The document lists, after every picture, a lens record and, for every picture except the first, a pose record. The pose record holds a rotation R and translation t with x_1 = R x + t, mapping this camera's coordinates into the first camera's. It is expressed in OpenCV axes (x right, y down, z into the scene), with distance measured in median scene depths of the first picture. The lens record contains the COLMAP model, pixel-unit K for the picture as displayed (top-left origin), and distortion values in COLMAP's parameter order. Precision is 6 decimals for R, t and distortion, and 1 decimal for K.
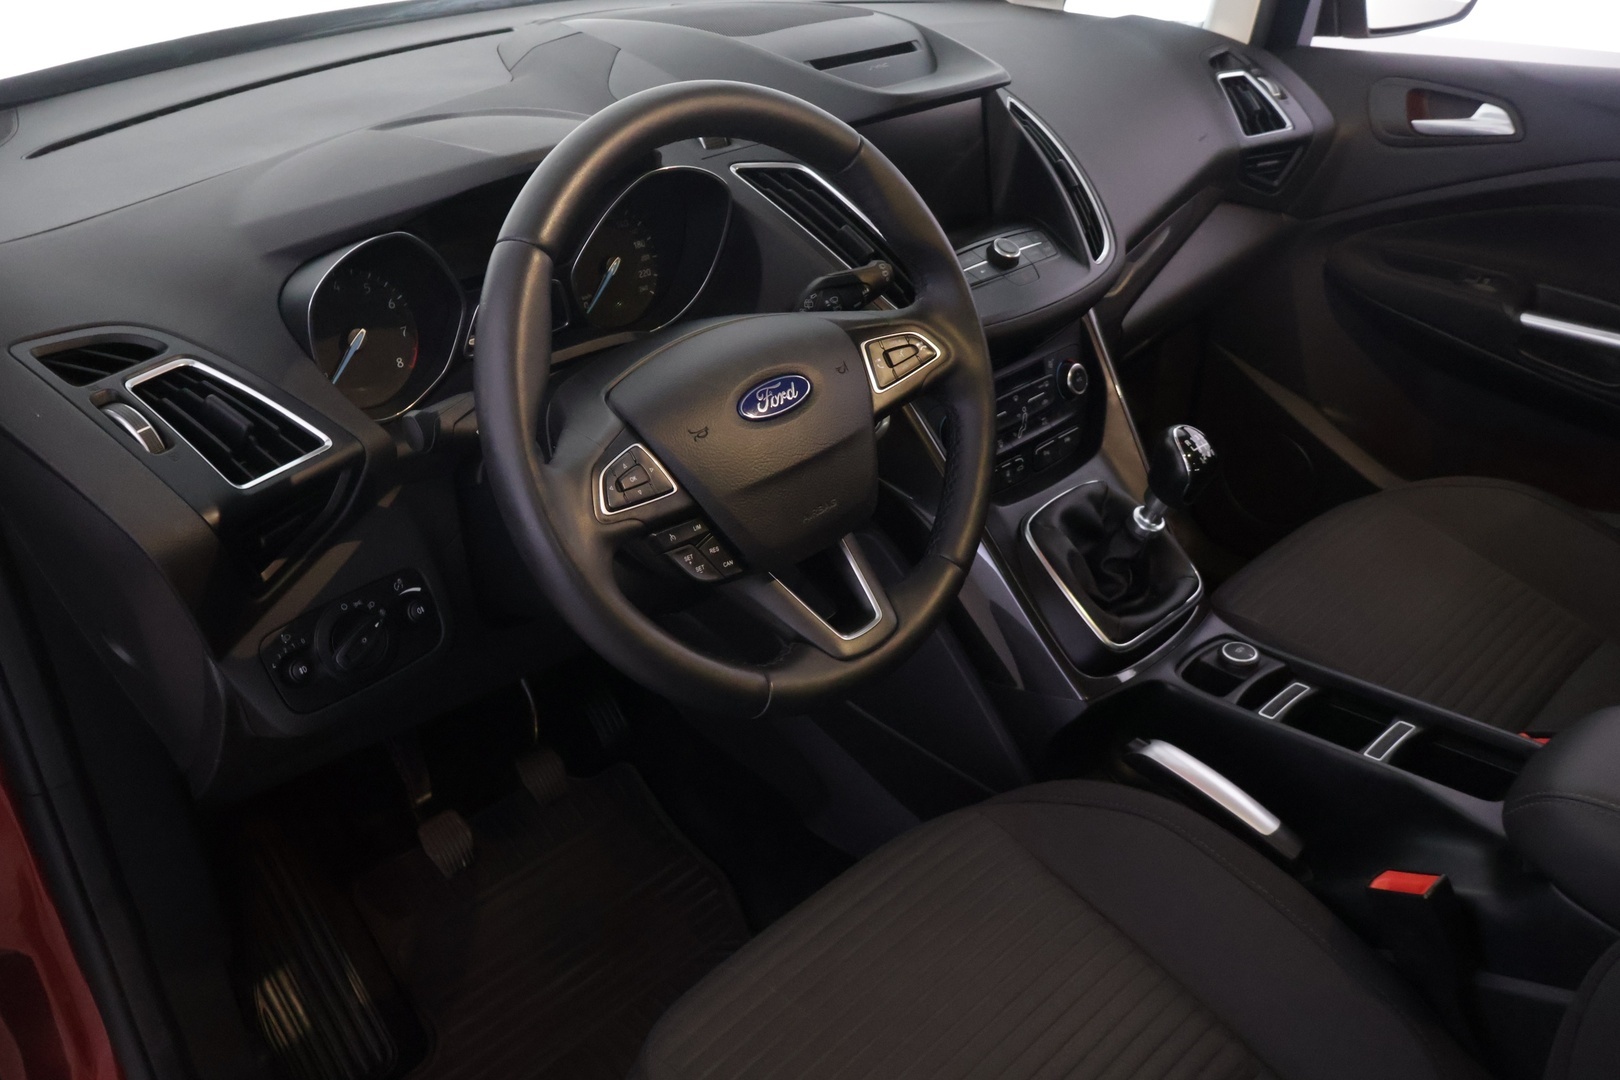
lens RADIAL K [[1347.6, 0, 816.4], [0, 1347.6, 541.9], [0, 0, 1]] dist [-0.011075, 0.021763]
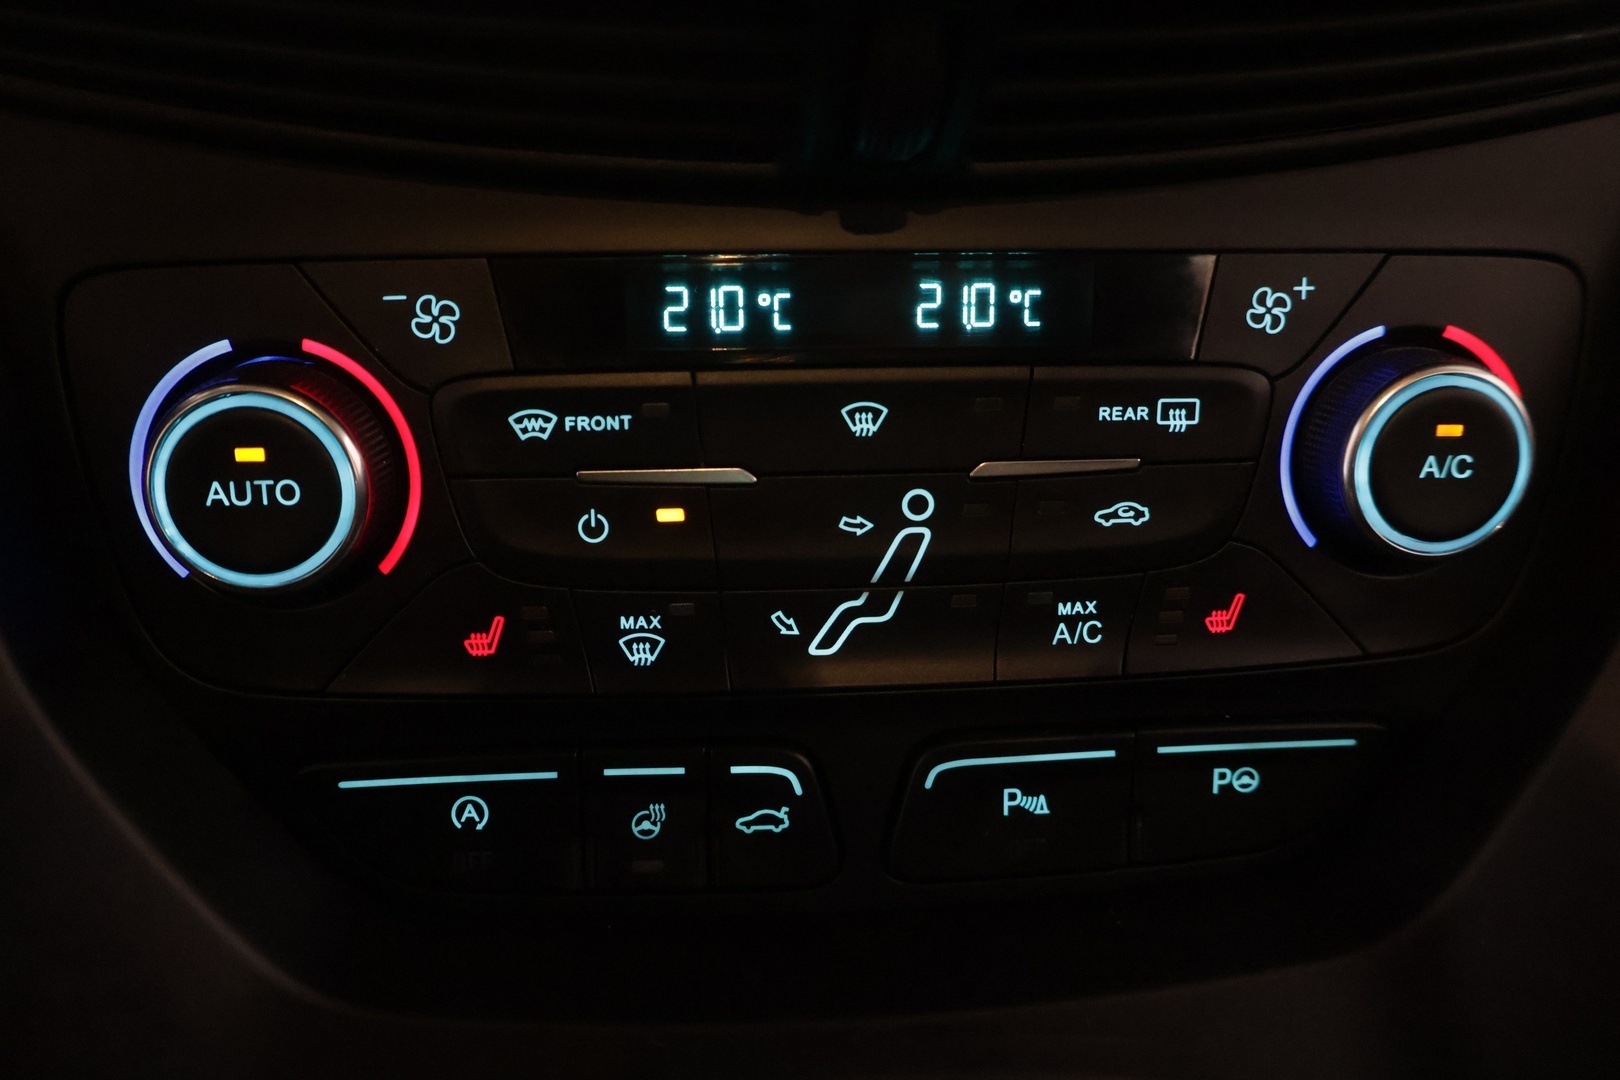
lens RADIAL K [[1347.6, 0, 809.8], [0, 1347.6, 542.5], [0, 0, 1]] dist [-0.011075, 0.021763]
pose [[0.763911, 0.376745, -0.523931, 0.295642], [-0.348396, 0.924177, 0.156578, -0.147673], [0.543195, 0.062923, 0.837245, 1.101799]]
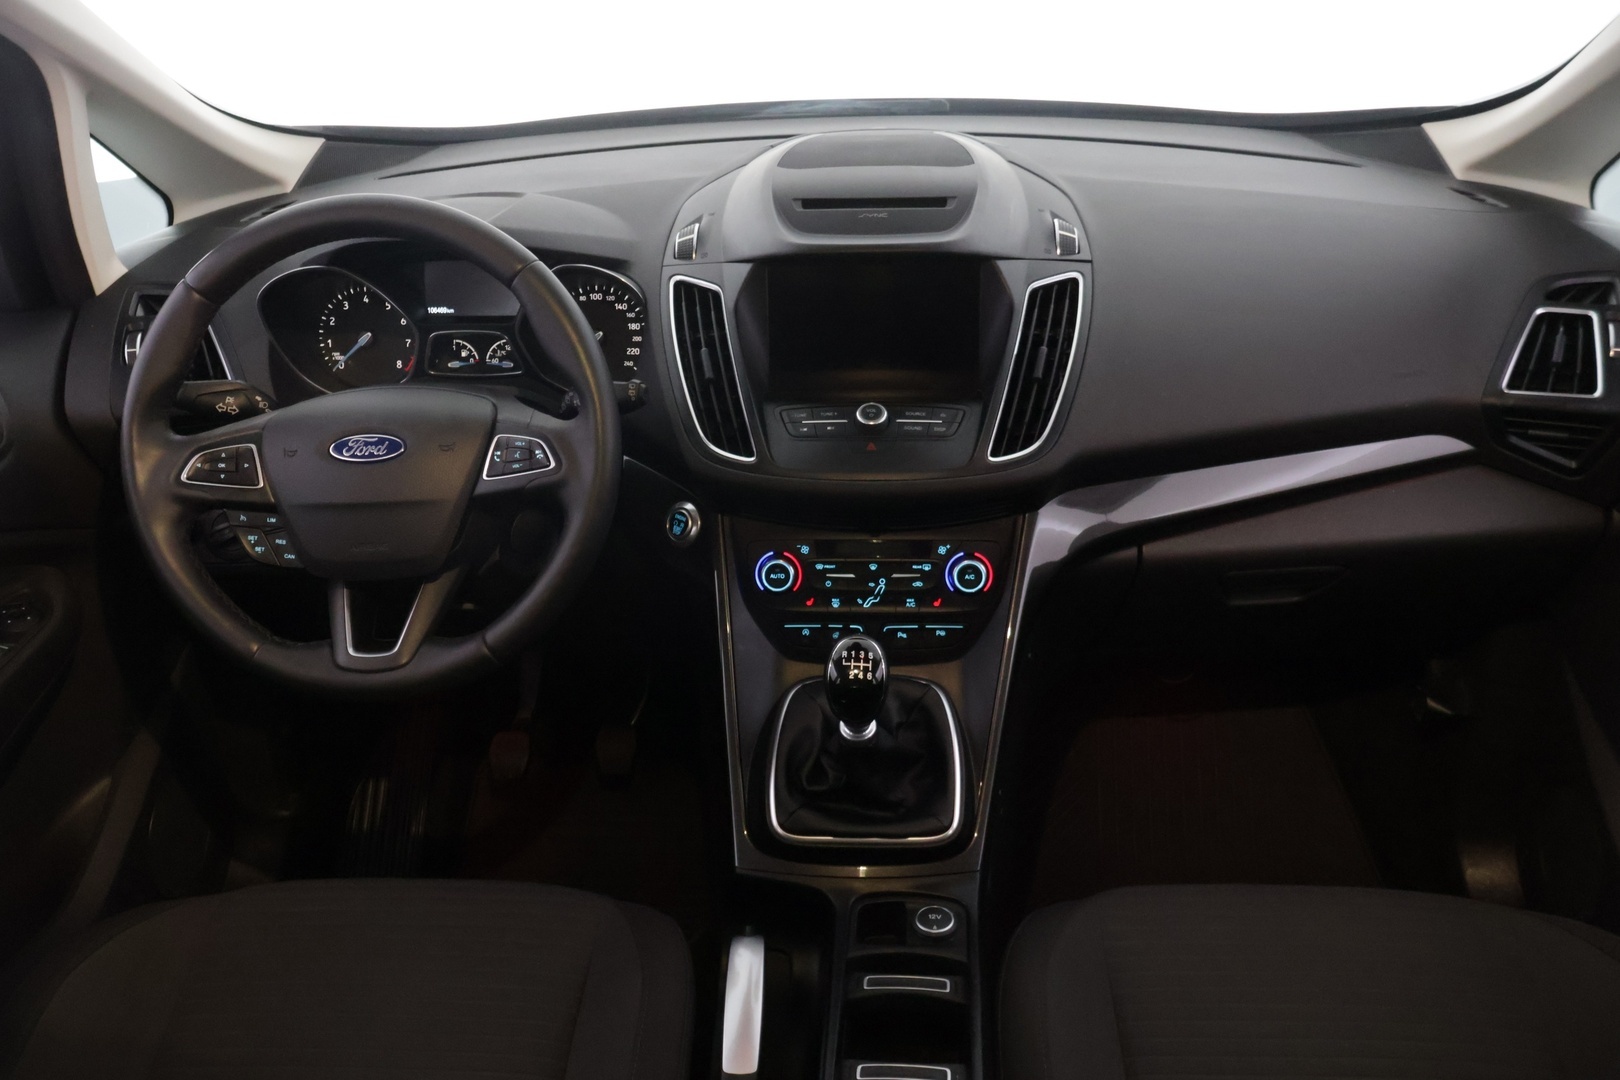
lens RADIAL K [[1347.6, 0, 808.8], [0, 1347.6, 537.4], [0, 0, 1]] dist [-0.011075, 0.021763]
pose [[0.662333, 0.323907, -0.675573, 0.973034], [-0.353244, 0.930207, 0.099672, -0.262940], [0.660707, 0.172626, 0.730525, 0.331601]]
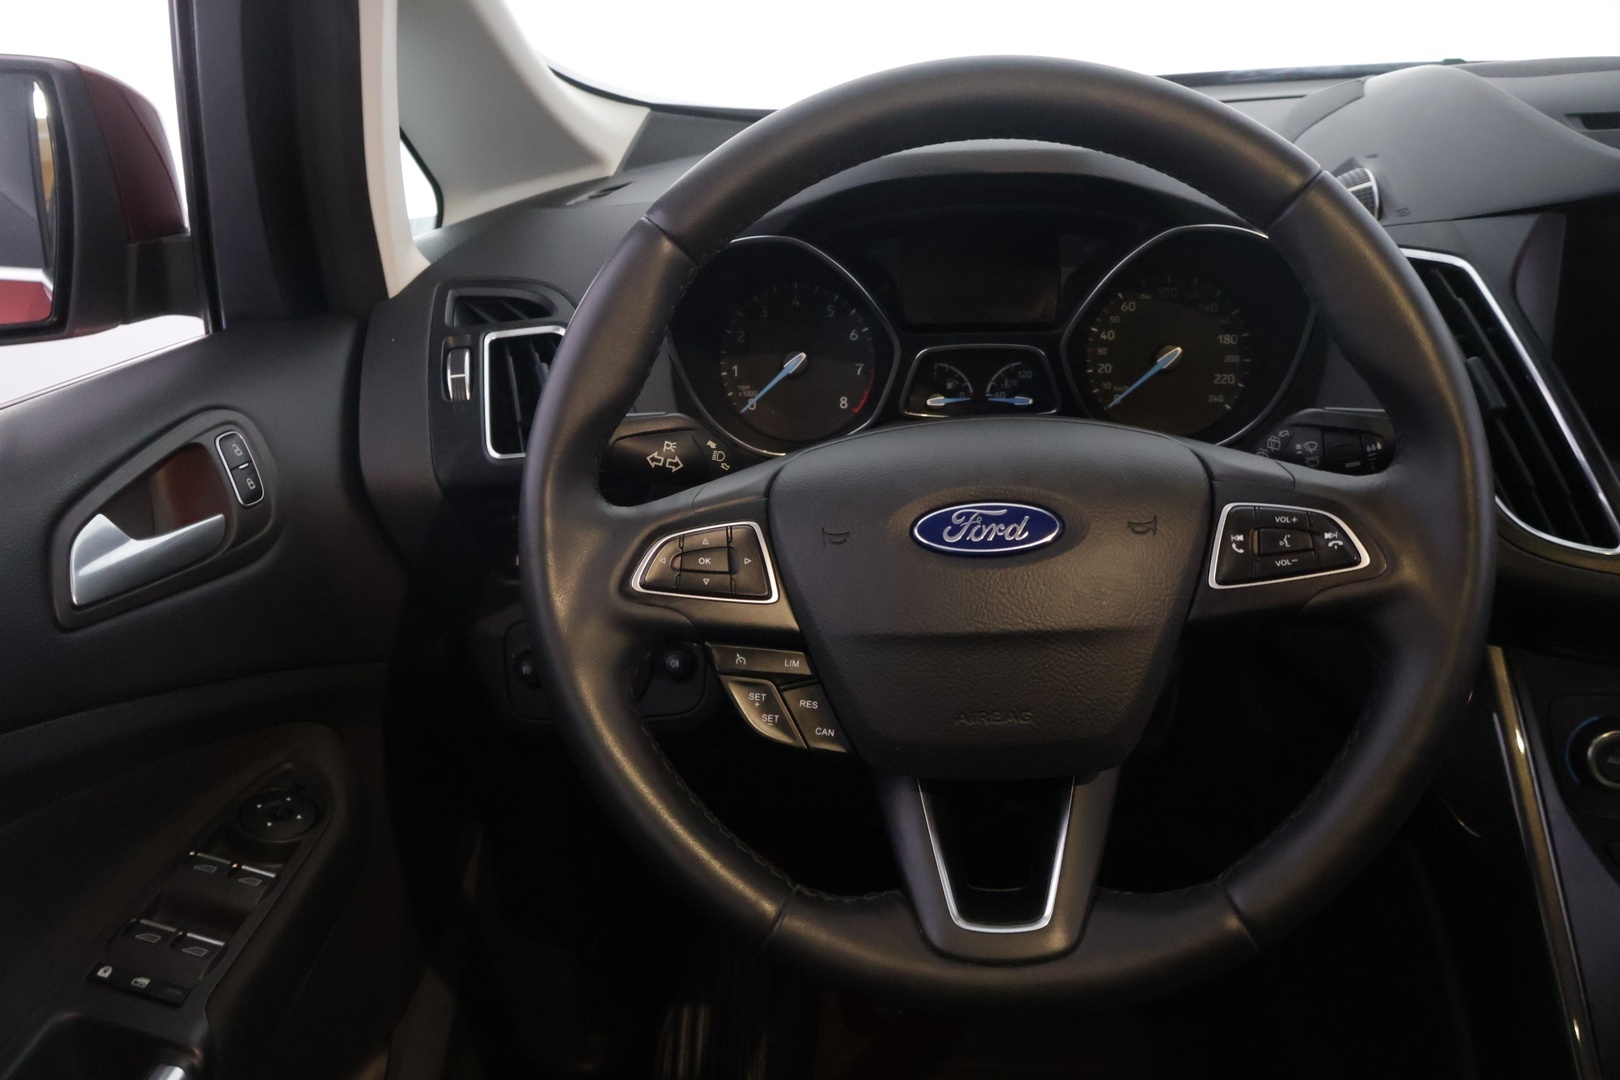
lens RADIAL K [[1347.6, 0, 805.7], [0, 1347.6, 548.0], [0, 0, 1]] dist [-0.011075, 0.021763]
pose [[0.621269, 0.280971, -0.731492, 0.348305], [-0.349854, 0.934756, 0.061909, -0.095481], [0.701162, 0.217453, 0.679034, 0.437822]]
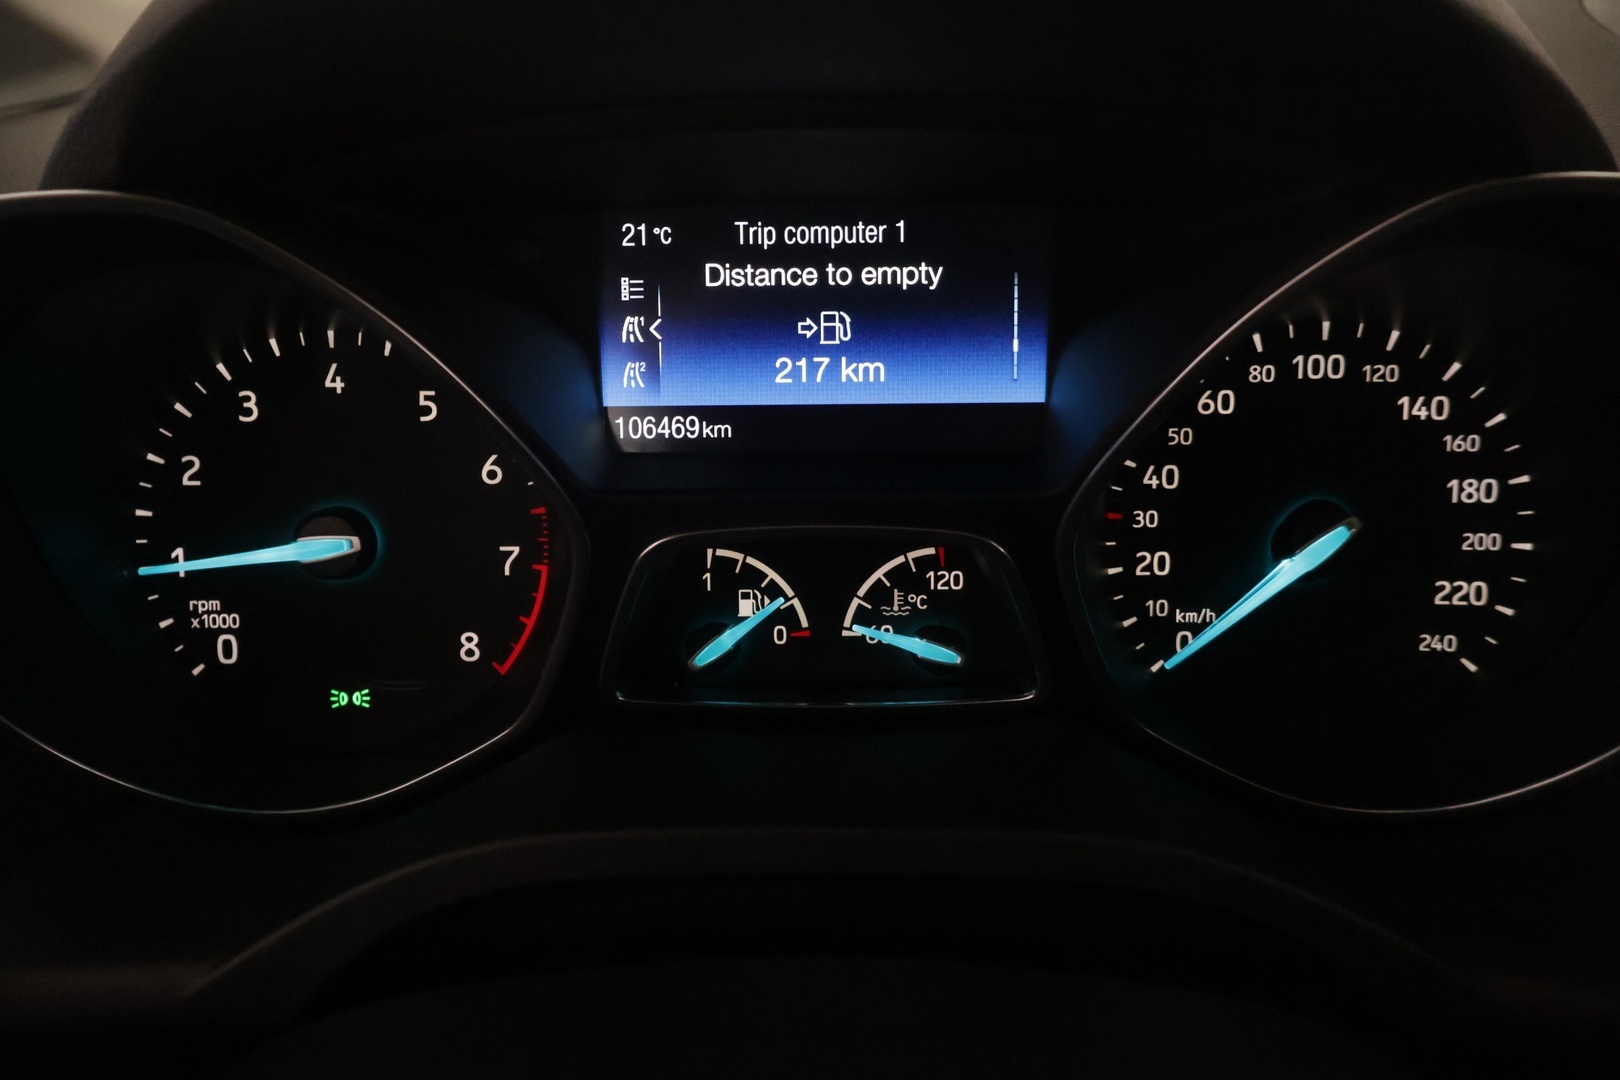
lens RADIAL K [[1347.6, 0, 802.6], [0, 1347.6, 547.9], [0, 0, 1]] dist [-0.011075, 0.021763]
pose [[0.687706, 0.275268, -0.671780, -0.043887], [-0.348349, 0.936967, 0.027323, -0.201632], [0.636956, 0.215224, 0.740247, 0.843806]]
